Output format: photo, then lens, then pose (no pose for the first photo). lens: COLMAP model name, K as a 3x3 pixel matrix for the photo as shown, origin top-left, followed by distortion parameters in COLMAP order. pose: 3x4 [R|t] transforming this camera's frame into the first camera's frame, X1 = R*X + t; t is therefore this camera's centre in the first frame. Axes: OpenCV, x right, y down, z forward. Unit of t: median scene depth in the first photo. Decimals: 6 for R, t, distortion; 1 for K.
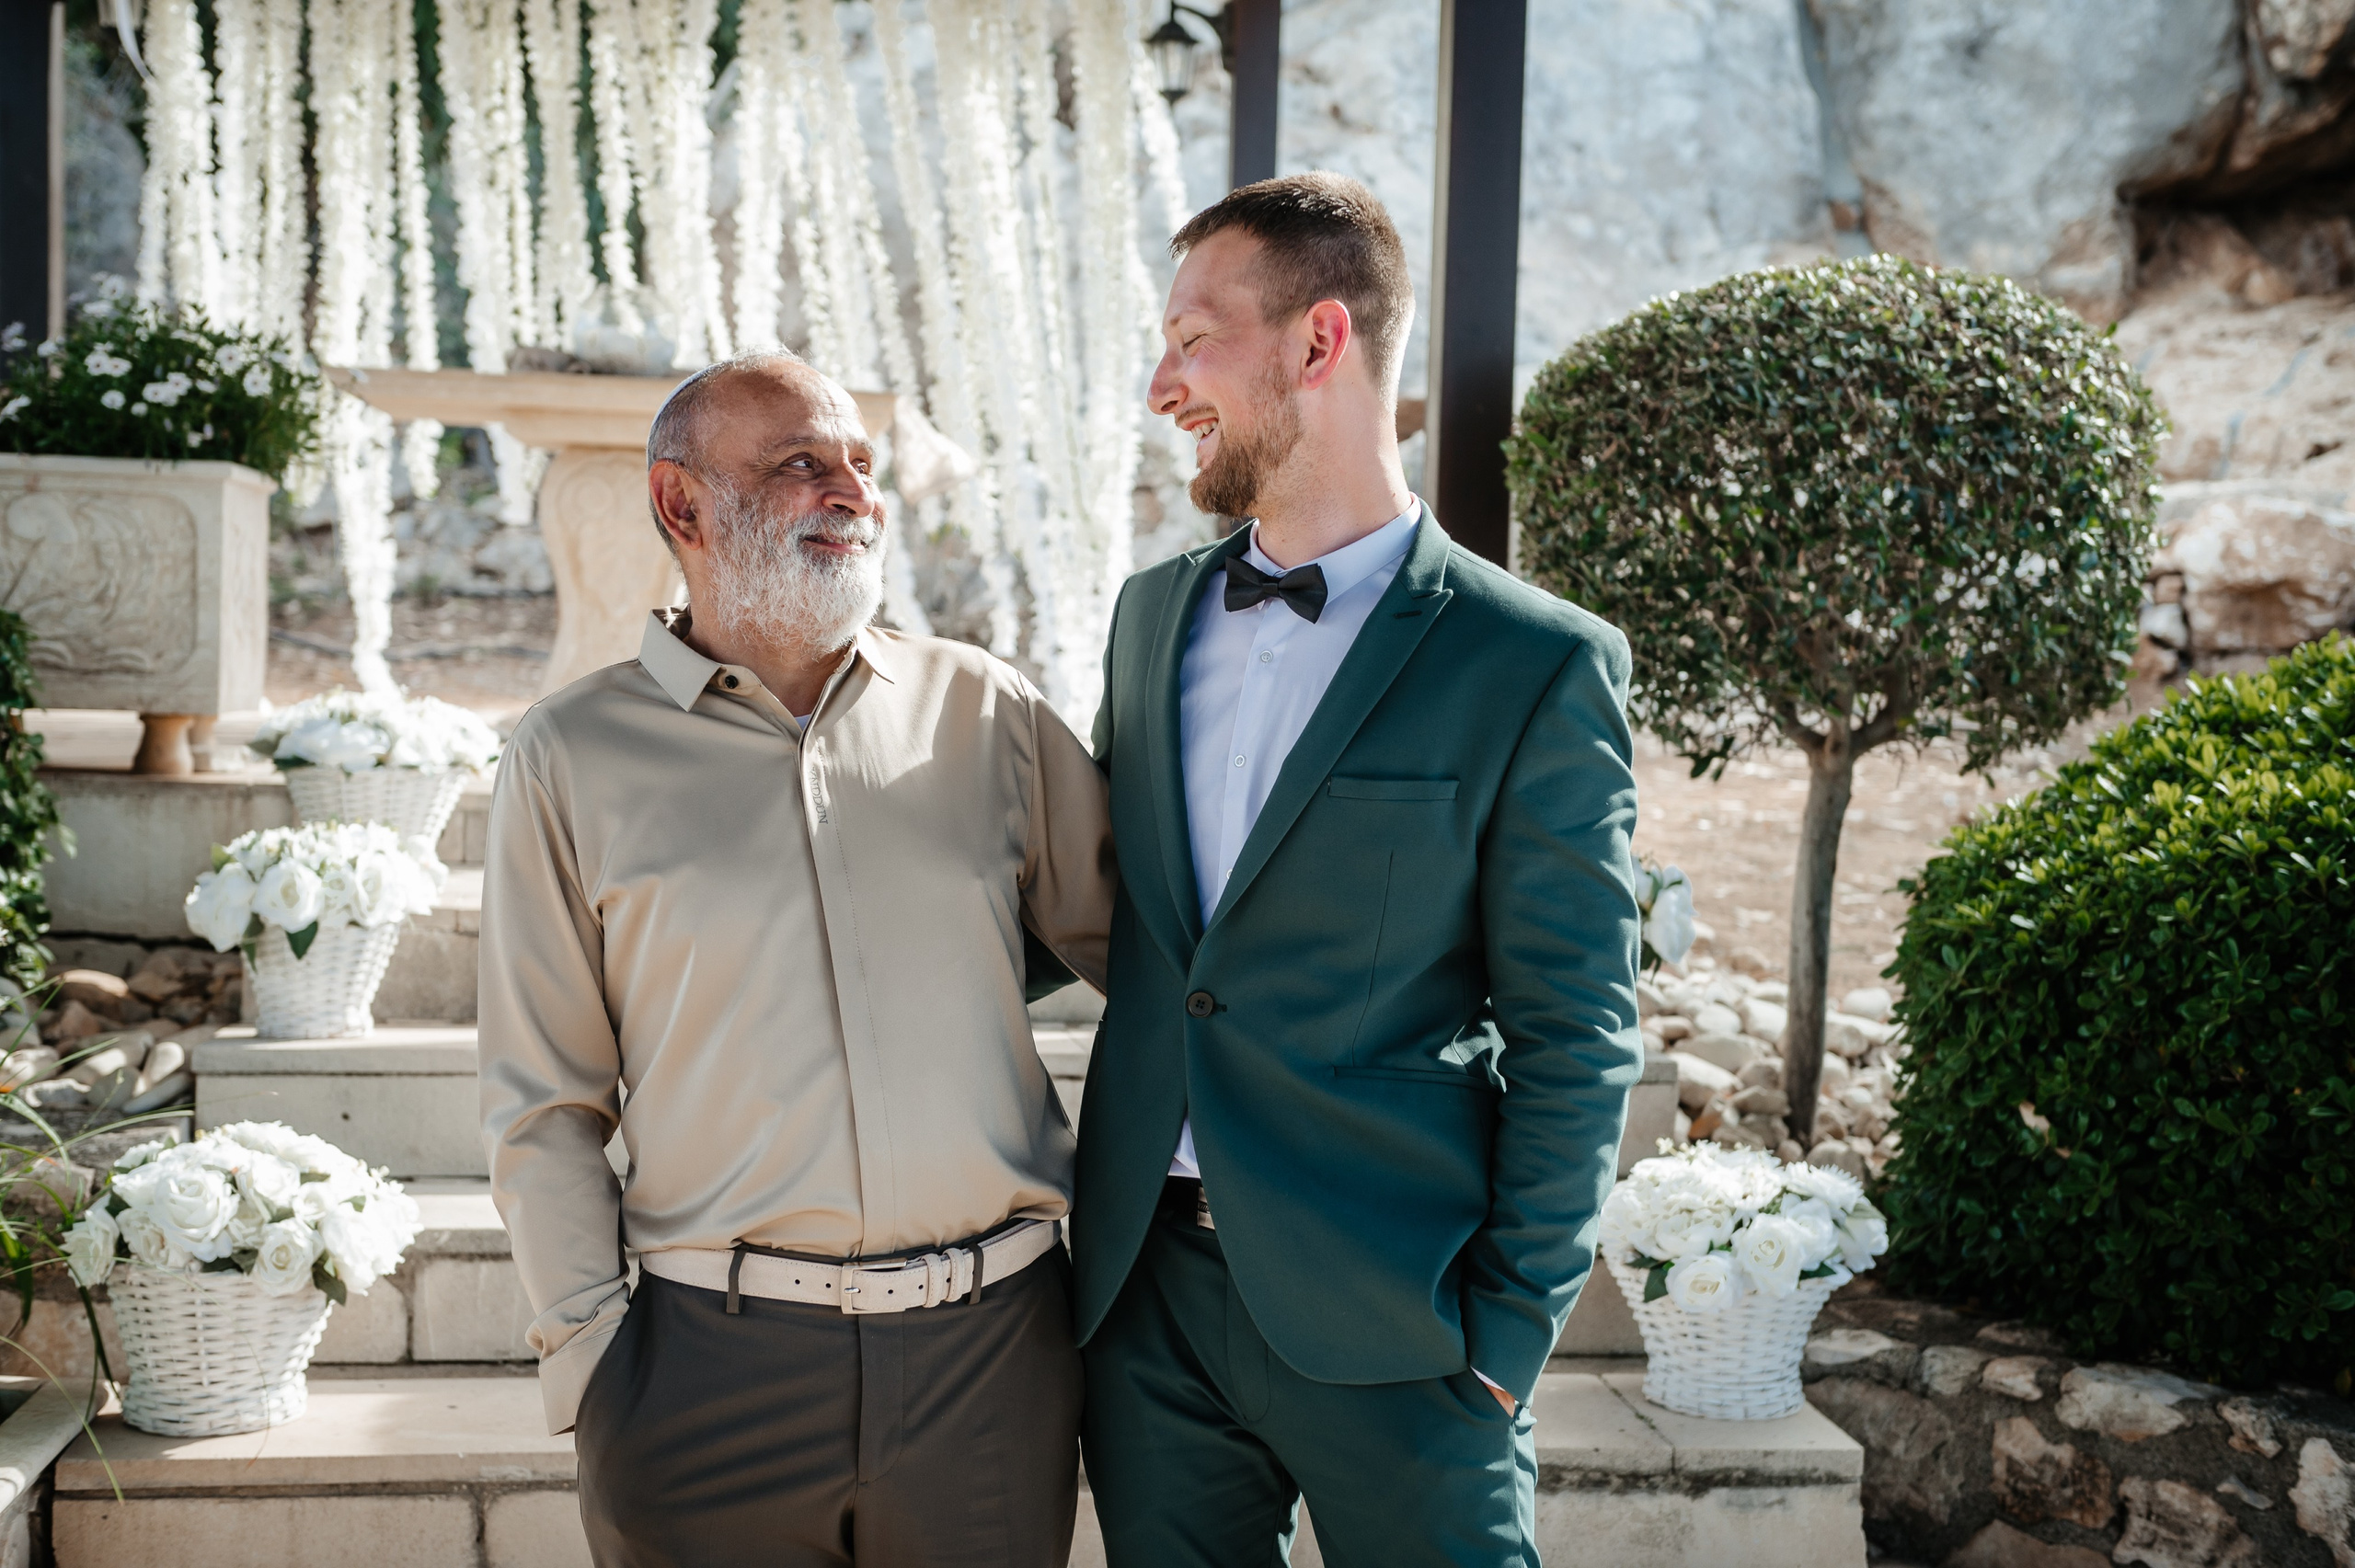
lens RADIAL K [[3220.6, 0, 1191.3], [0, 3220.6, 783.6], [0, 0, 1]] dist [0.134323, -0.037714]
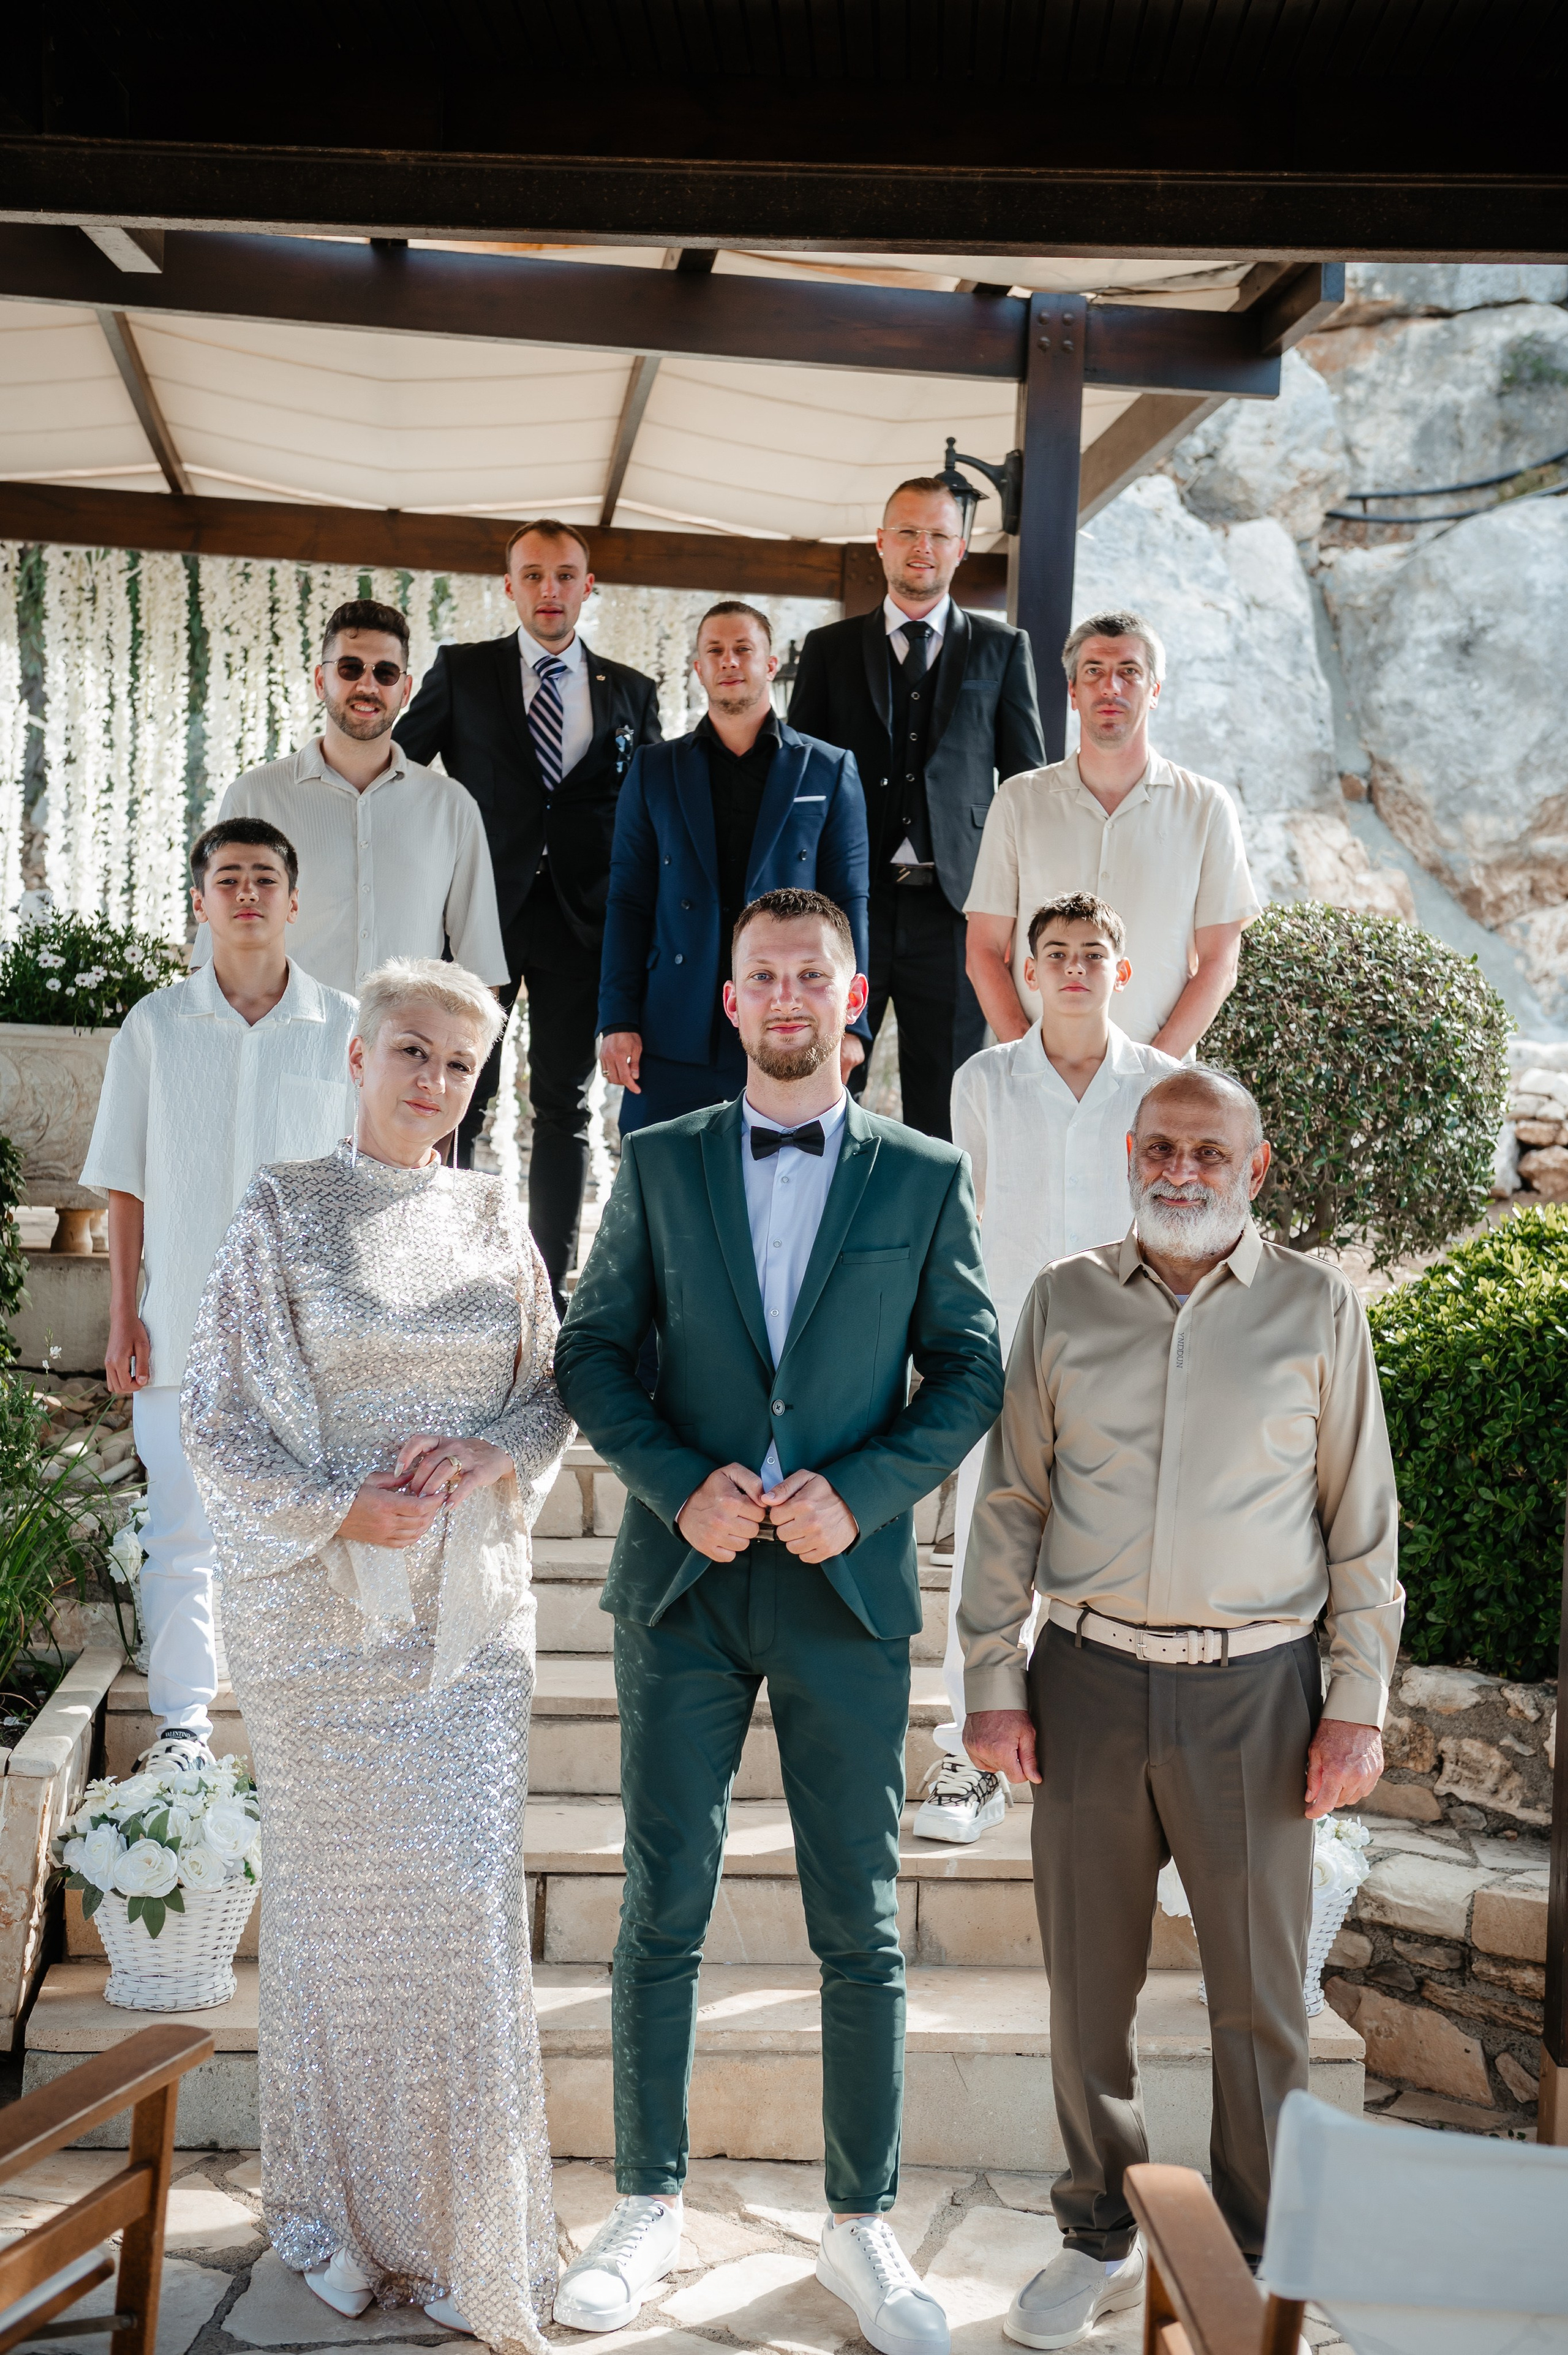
lens RADIAL K [[3220.7, 0, 784.0], [0, 3220.7, 1177.5], [0, 0, 1]] dist [0.134323, -0.037714]
pose [[0.999841, 0.014908, 0.009795, -0.031381], [-0.014609, 0.999447, -0.029886, 0.002324], [-0.010235, 0.029739, 0.999505, -0.423786]]
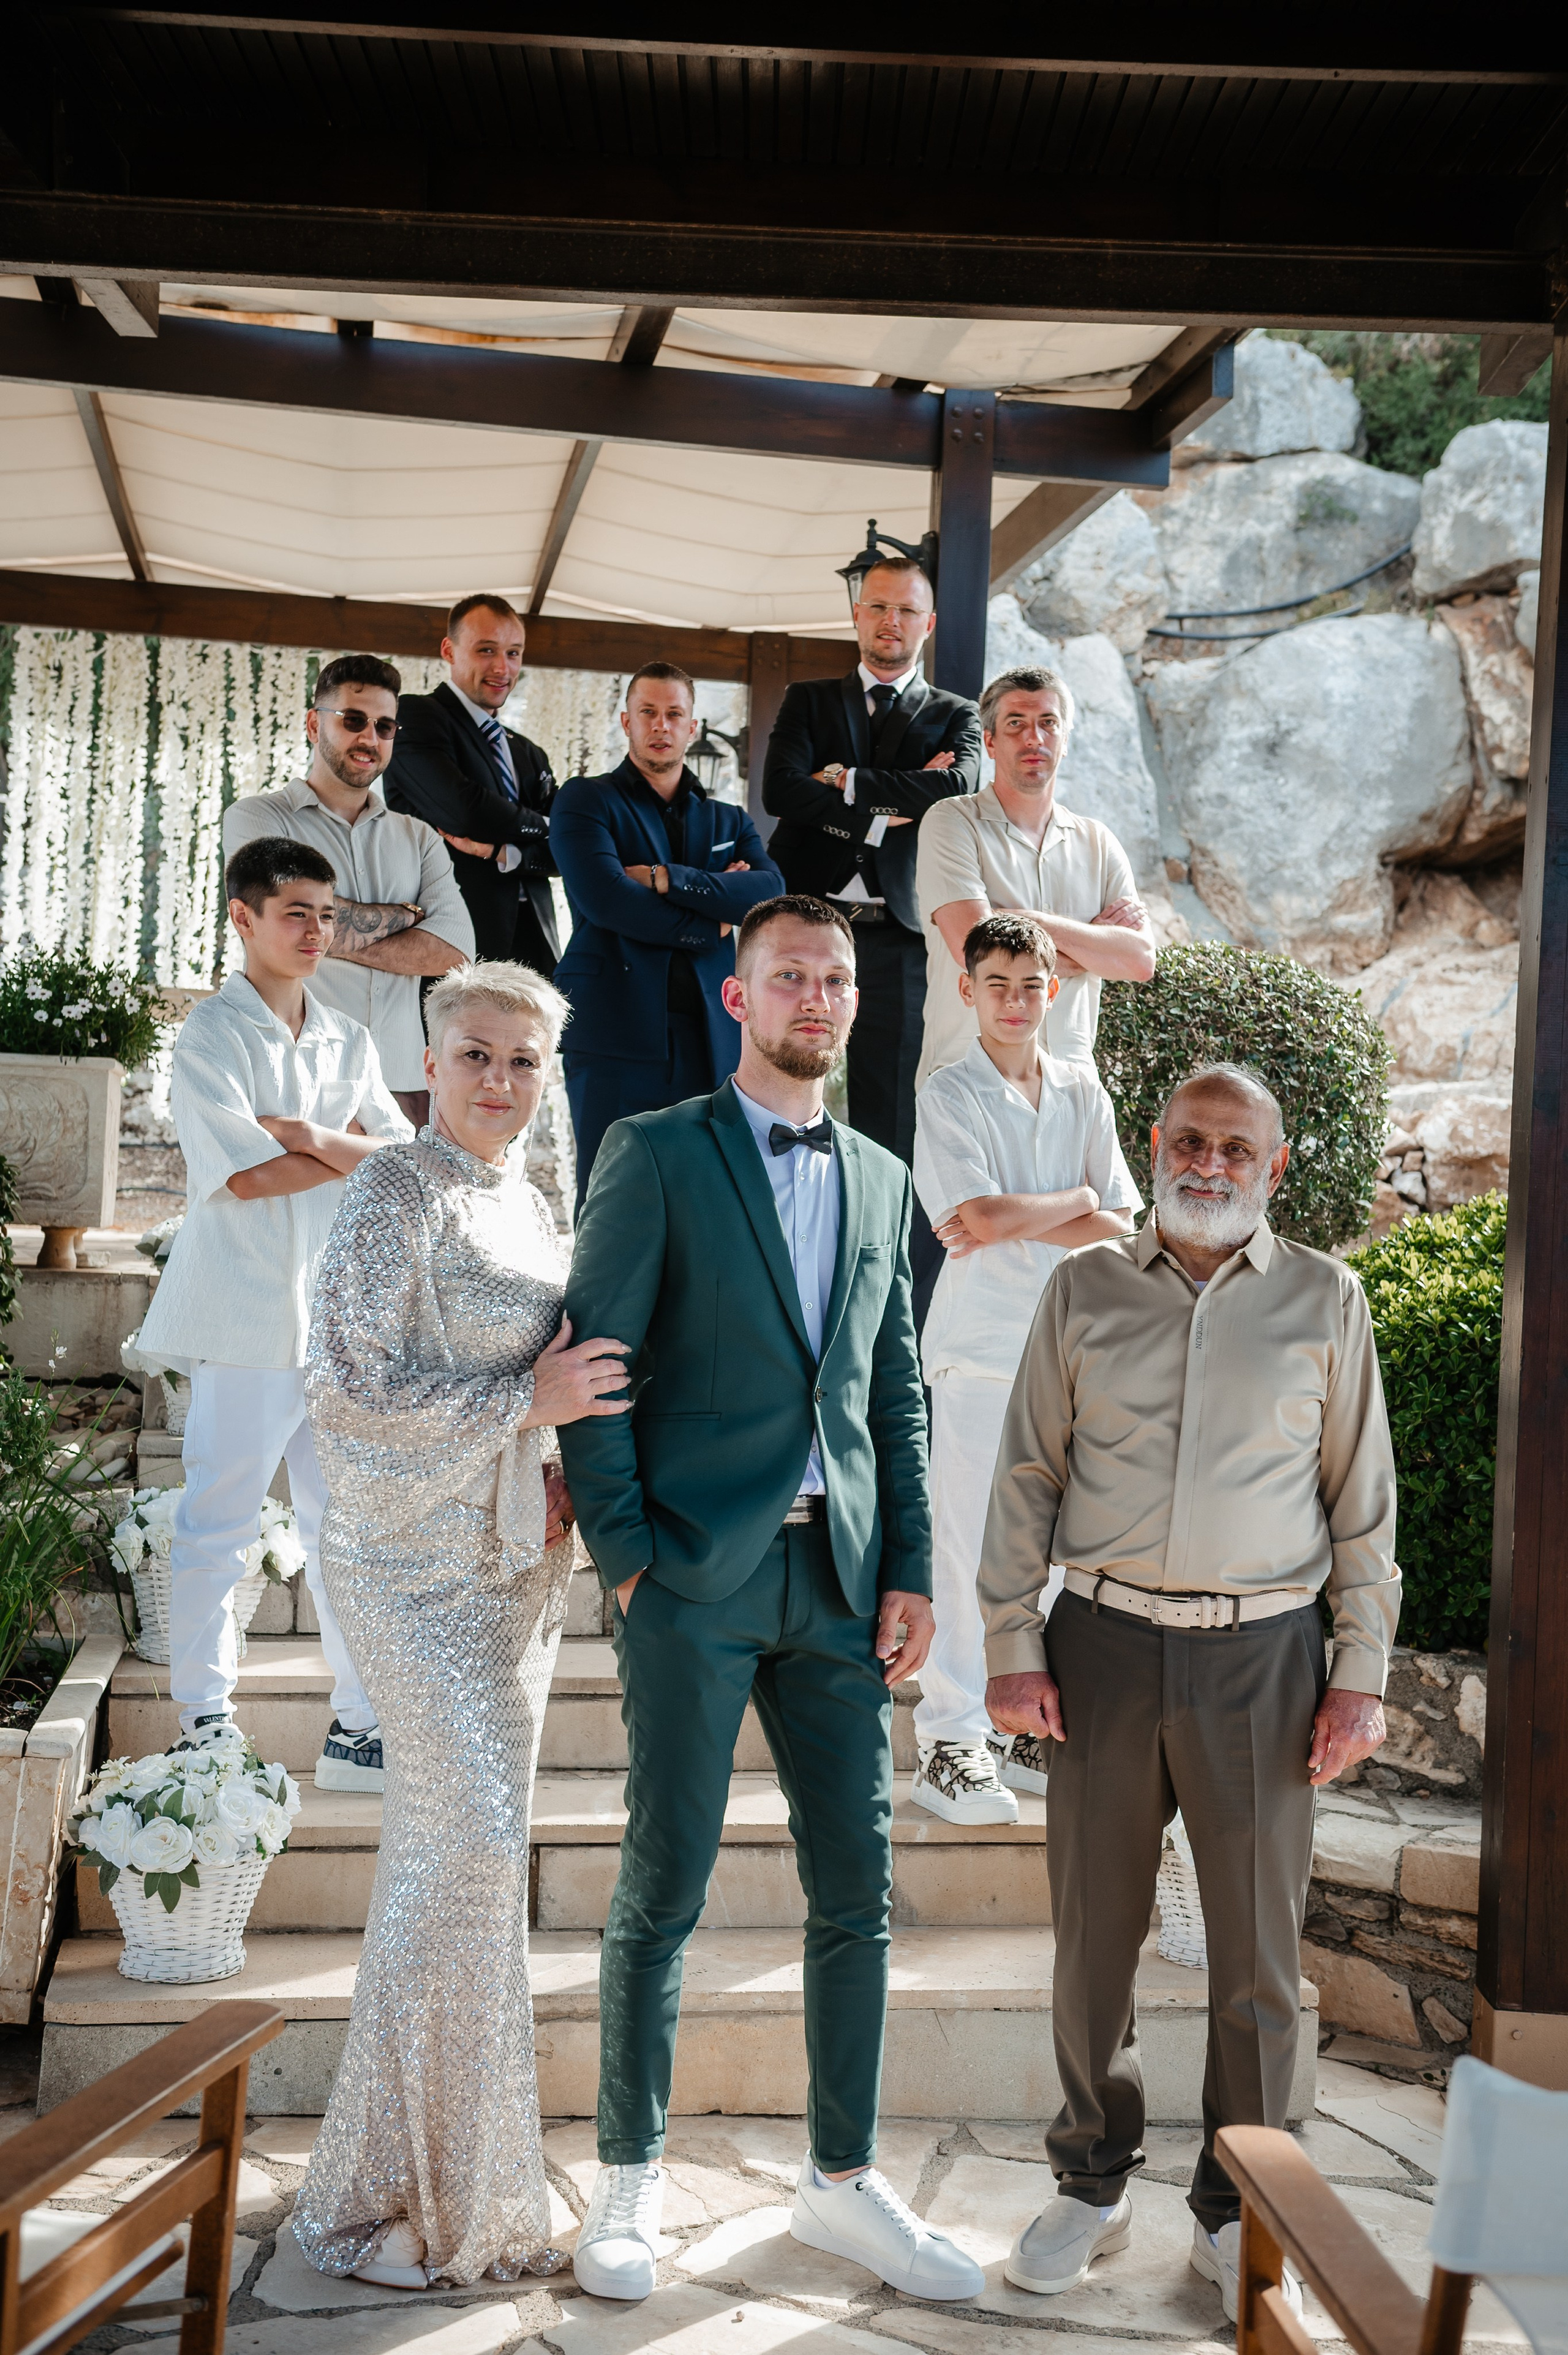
lens RADIAL K [[2813.4, 0, 792.8], [0, 2813.4, 1188.2], [0, 0, 1]] dist [0.090703, -0.012713]
pose [[0.997730, 0.012669, 0.066132, -0.077895], [-0.009621, 0.998886, -0.046199, 0.019228], [-0.066644, 0.045458, 0.996741, -0.334702]]
